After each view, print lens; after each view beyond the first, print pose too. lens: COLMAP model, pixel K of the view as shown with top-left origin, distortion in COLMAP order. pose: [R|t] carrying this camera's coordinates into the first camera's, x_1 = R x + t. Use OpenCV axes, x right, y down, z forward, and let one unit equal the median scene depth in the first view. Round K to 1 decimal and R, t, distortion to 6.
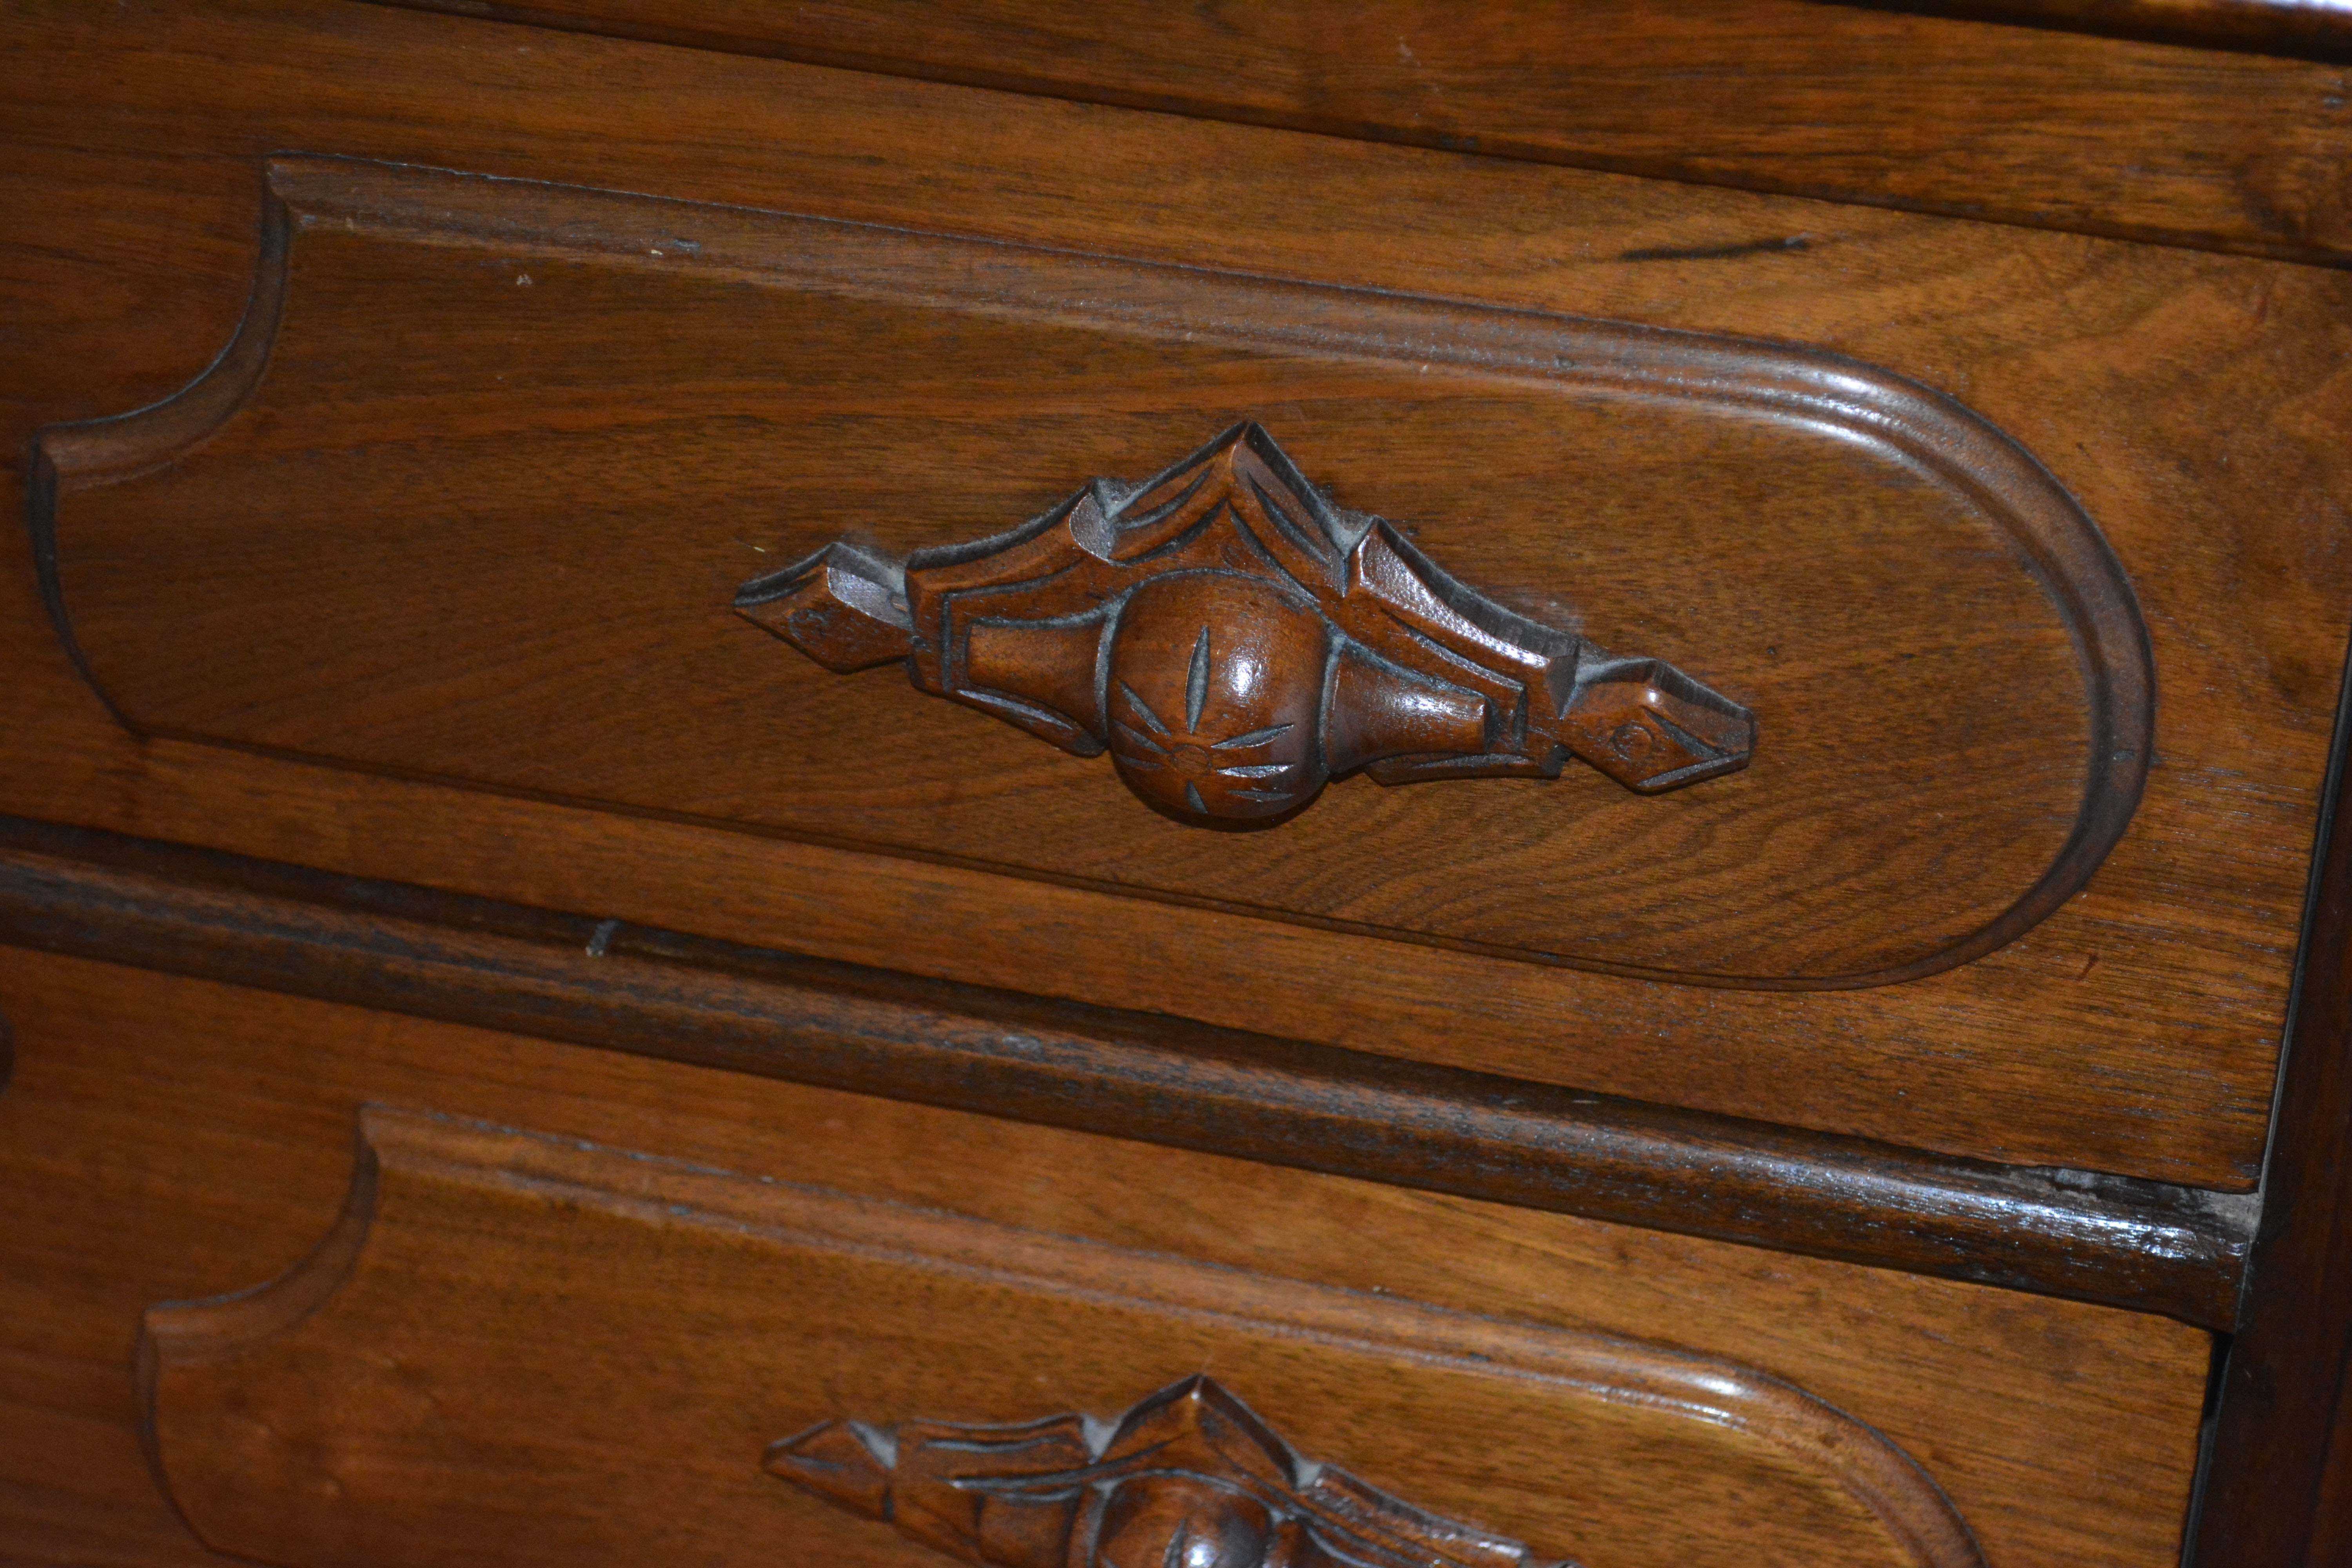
lens RADIAL K [[5226.4, 0, 1180.6], [0, 5226.4, 799.1], [0, 0, 1]] dist [0.031612, 0.000000]
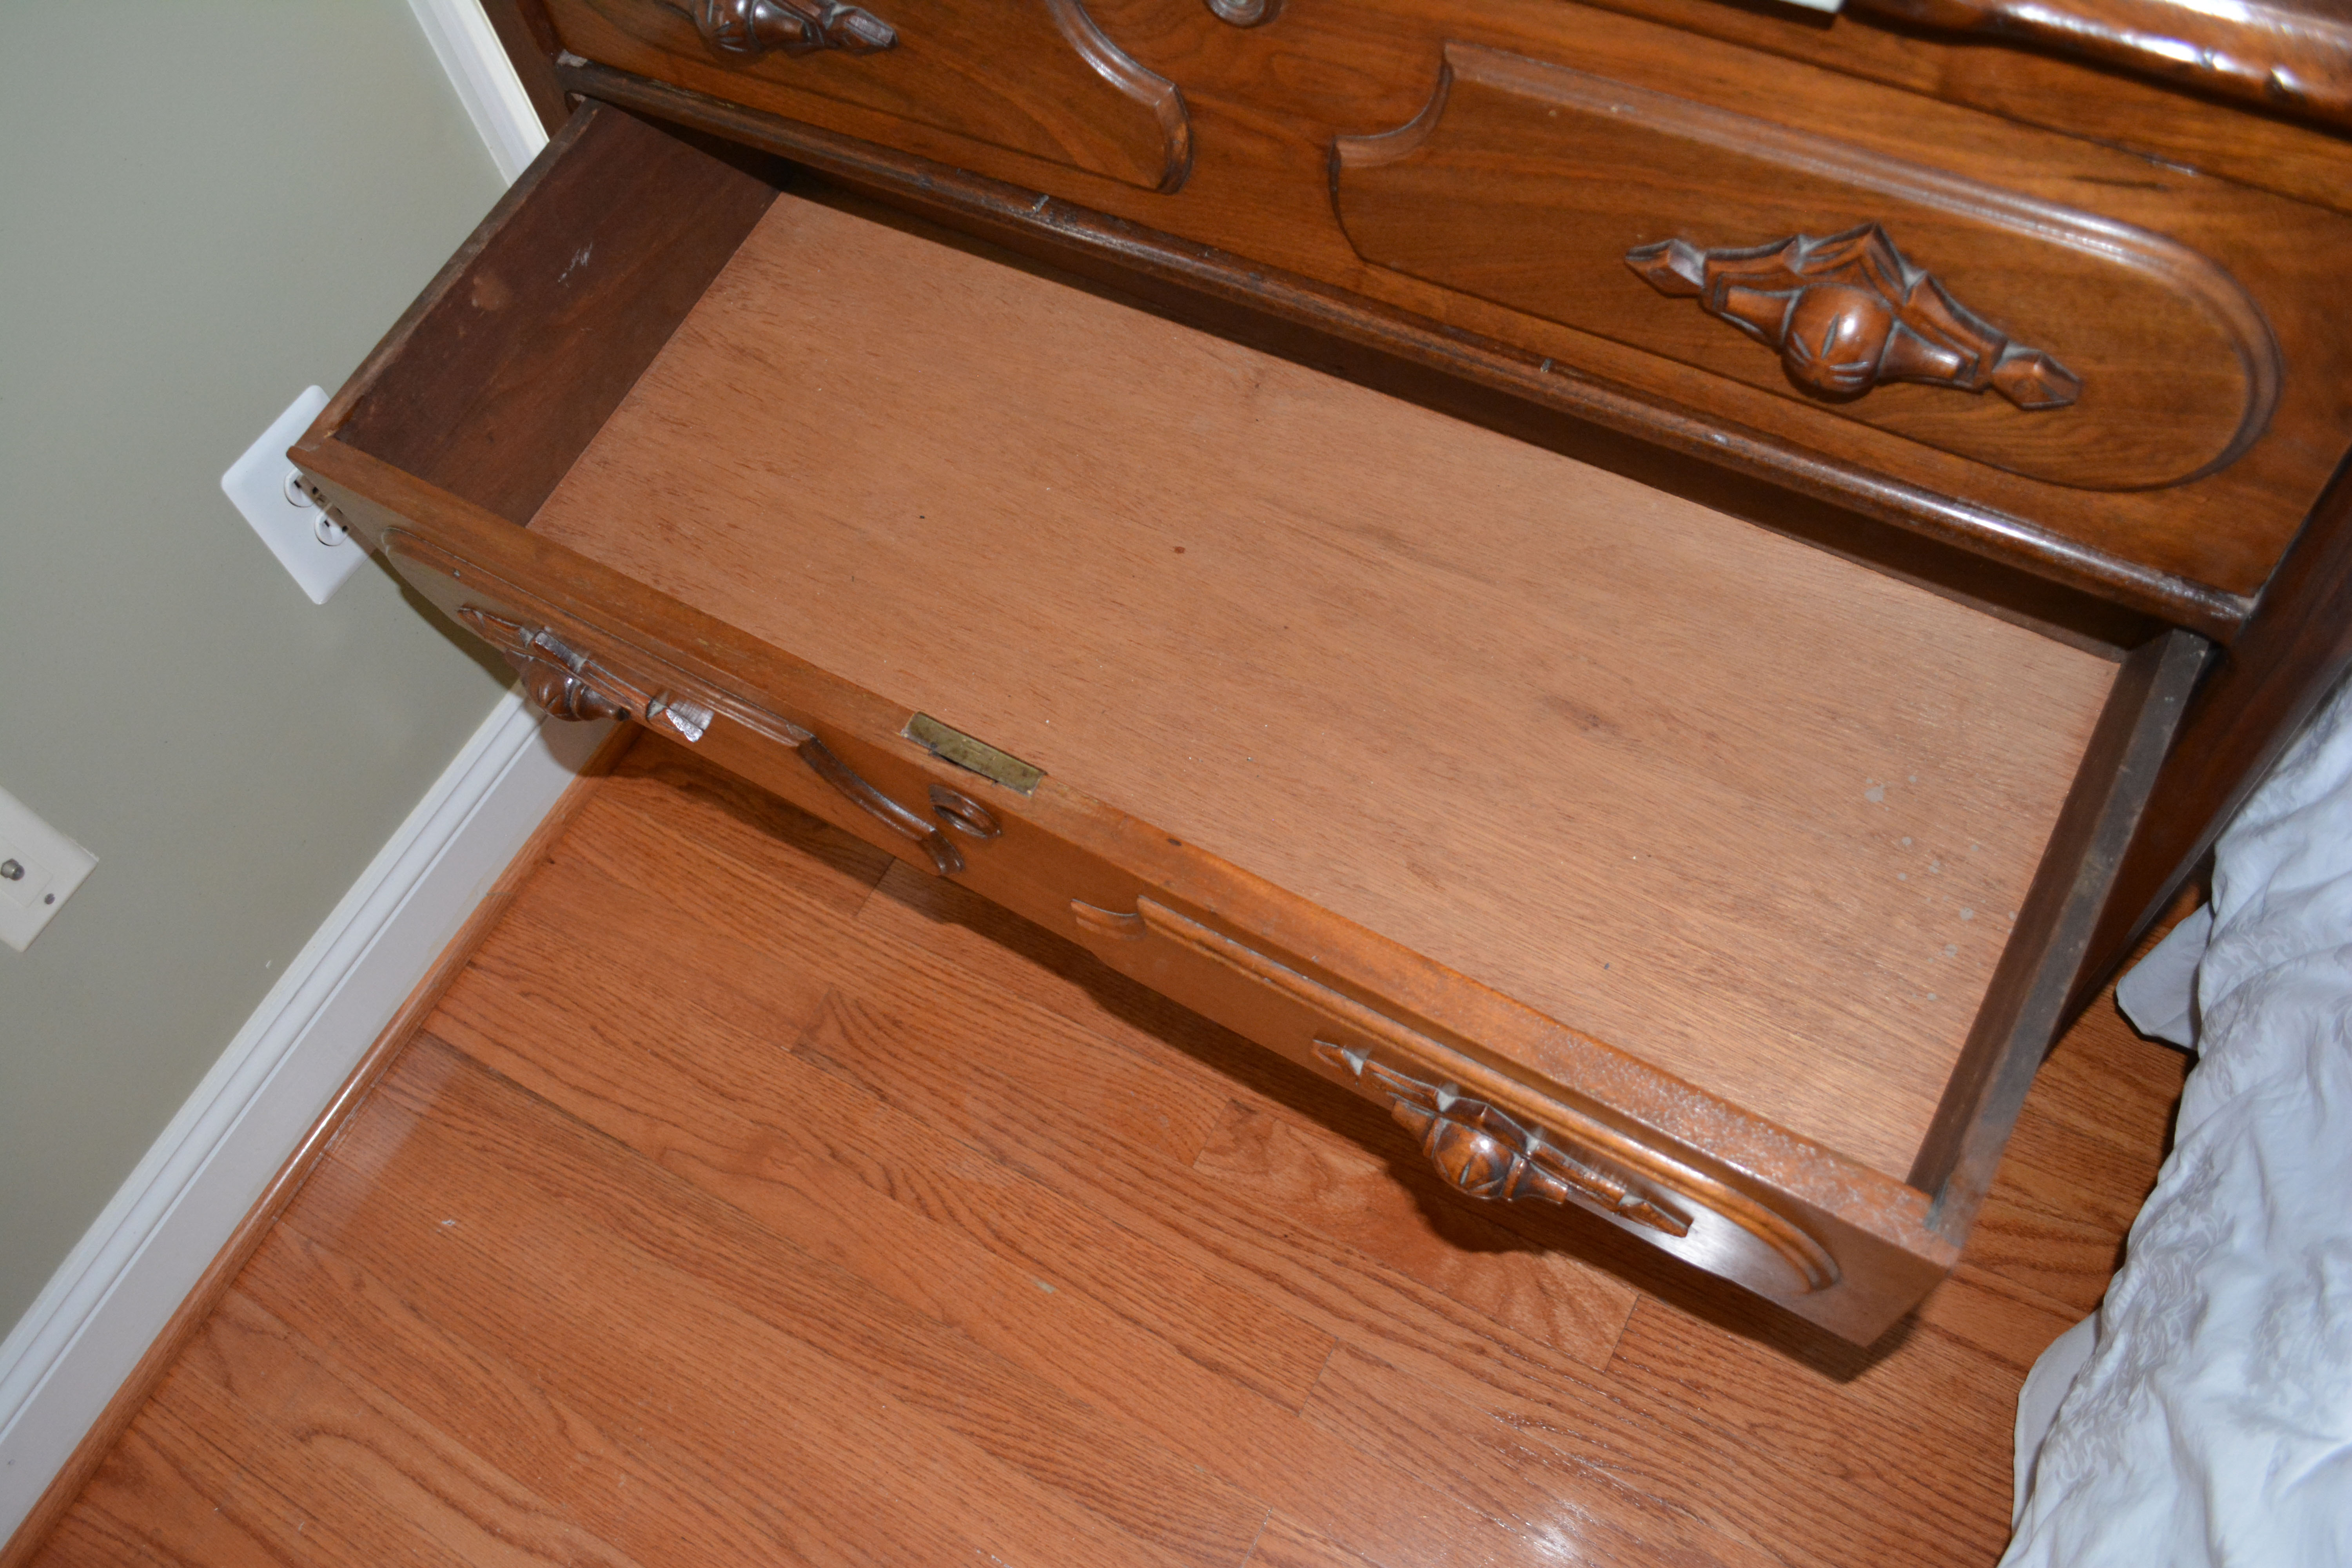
lens RADIAL K [[1831.5, 0, 1162.4], [0, 1831.5, 793.2], [0, 0, 1]] dist [-0.093435, 0.021819]
pose [[0.955990, 0.170328, -0.238898, -0.051616], [-0.049611, 0.896356, 0.440550, -0.169635], [0.289176, -0.409310, 0.865357, 0.165058]]
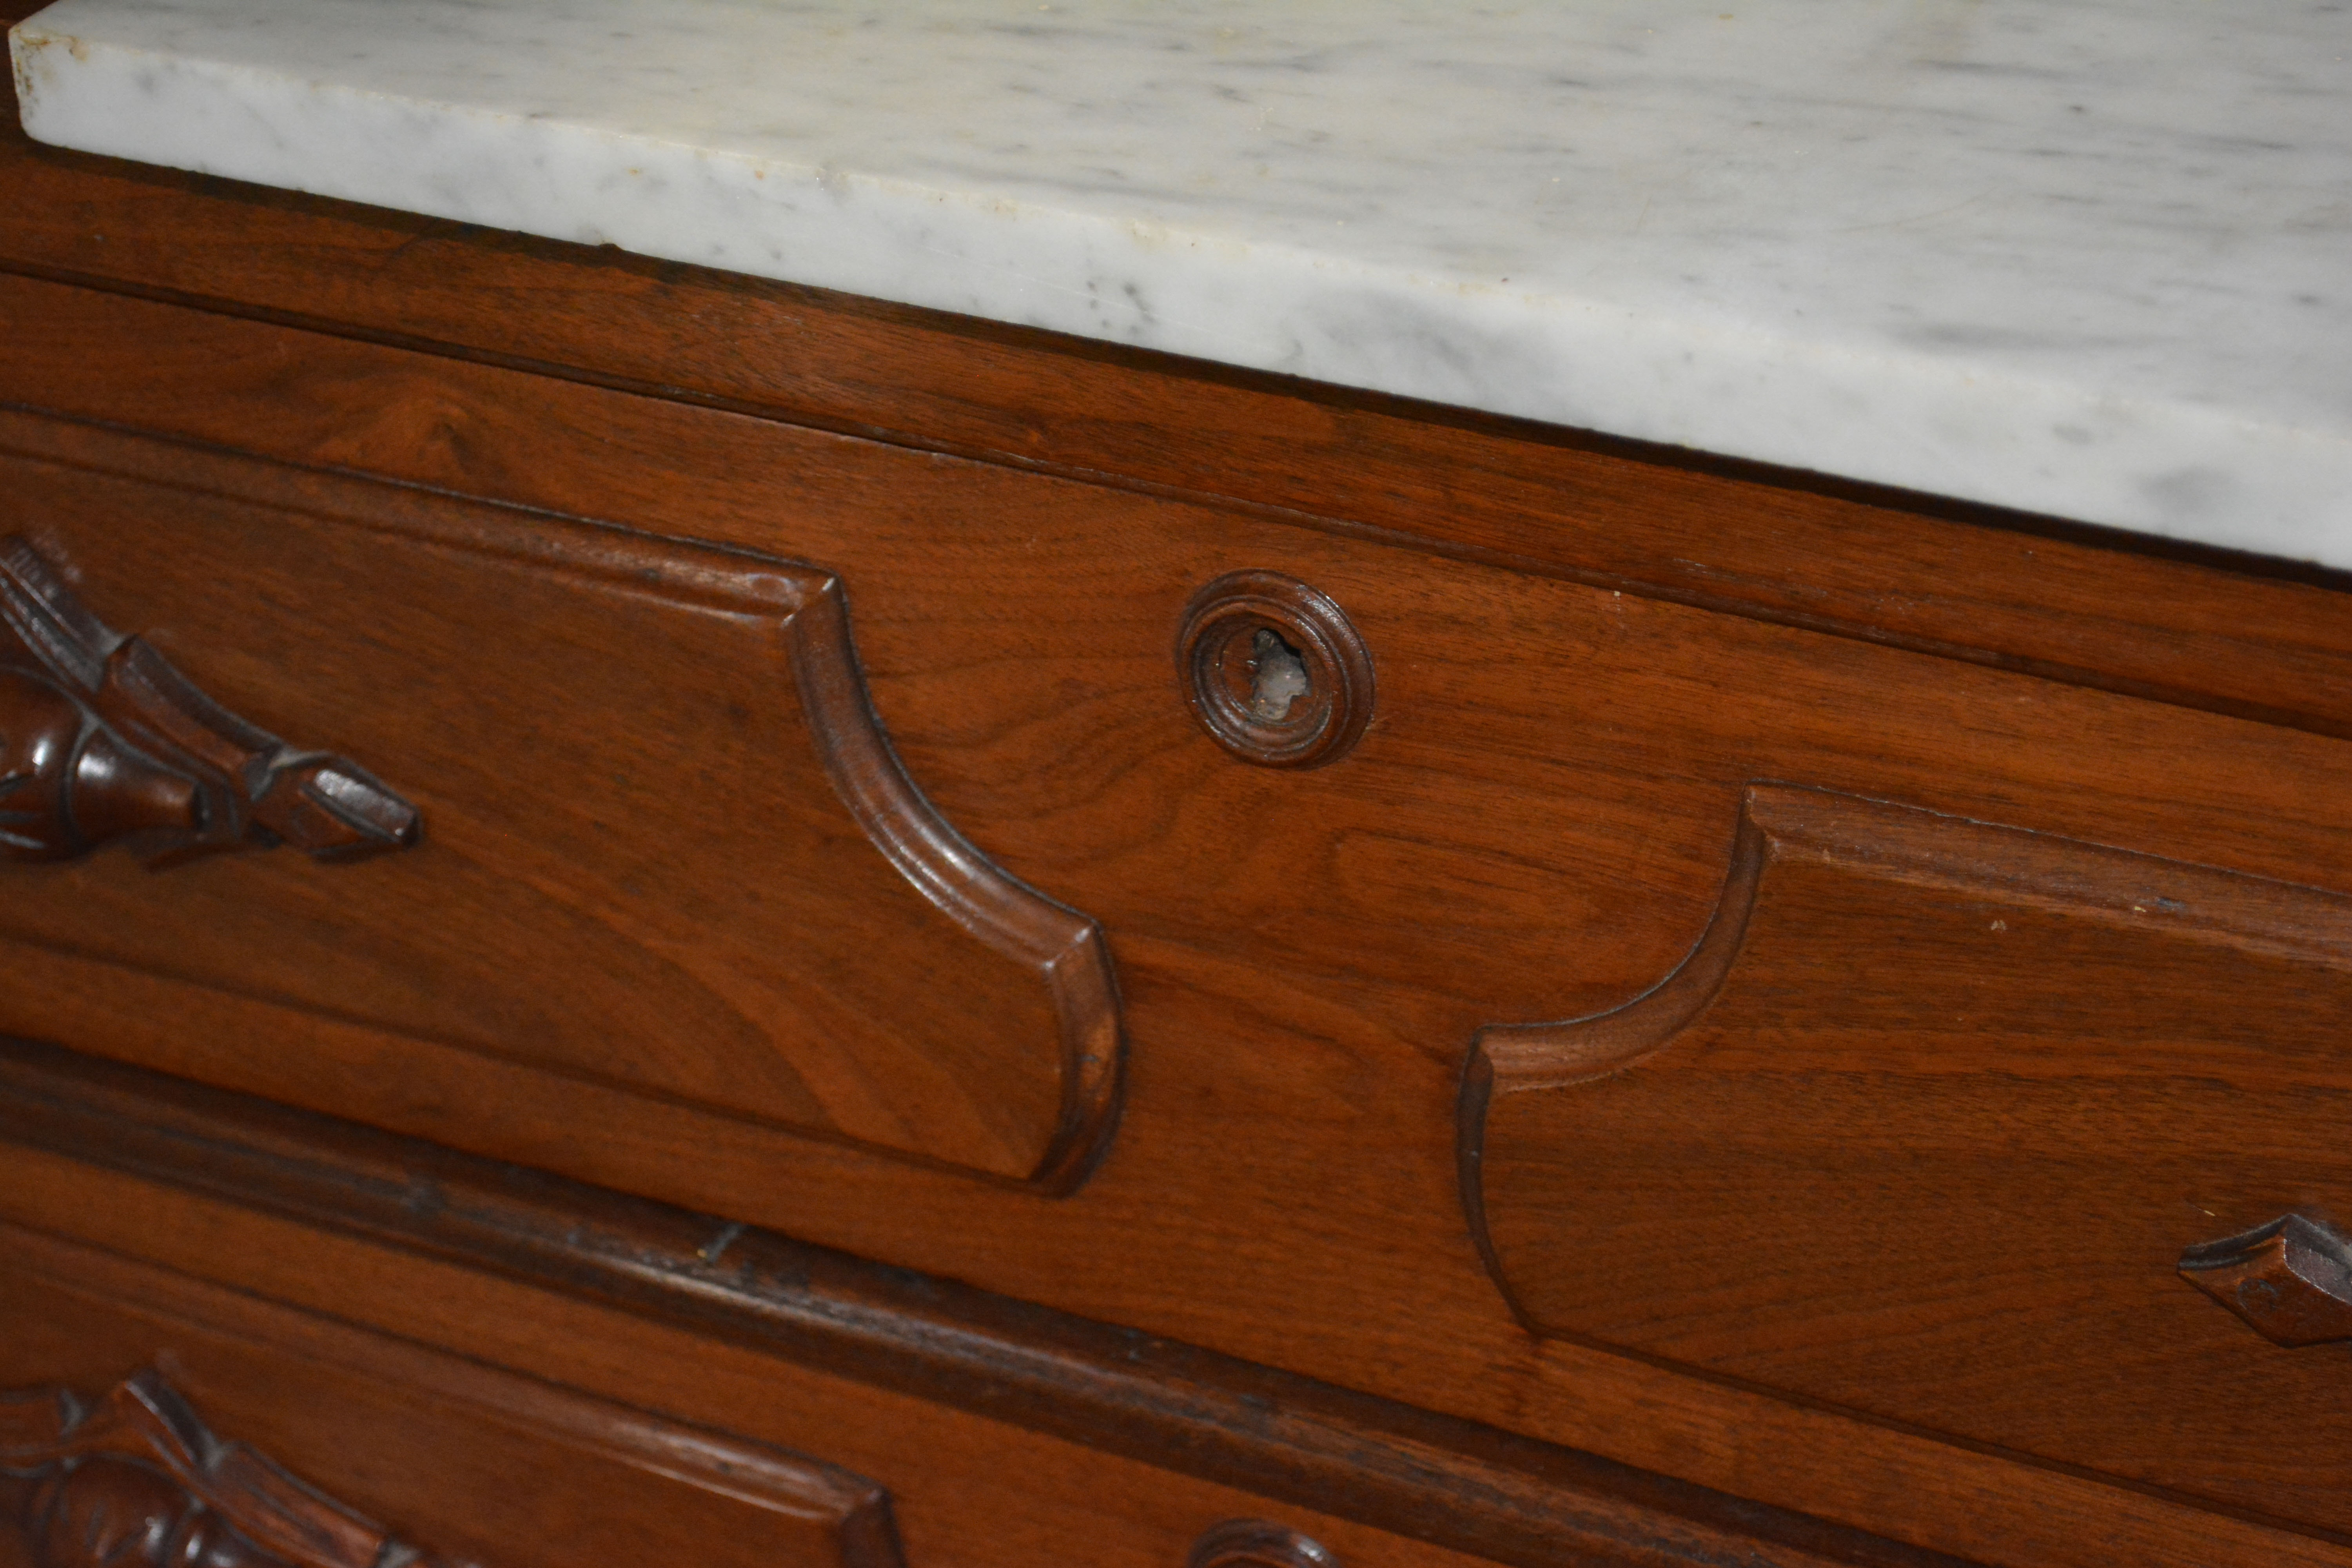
lens RADIAL K [[5226.4, 0, 1169.4], [0, 5226.4, 779.4], [0, 0, 1]] dist [0.031612, 0.000000]
pose [[0.978974, 0.071567, -0.191019, -0.091801], [-0.091110, 0.991245, -0.095566, -0.017115], [0.182507, 0.110960, 0.976923, -0.006564]]
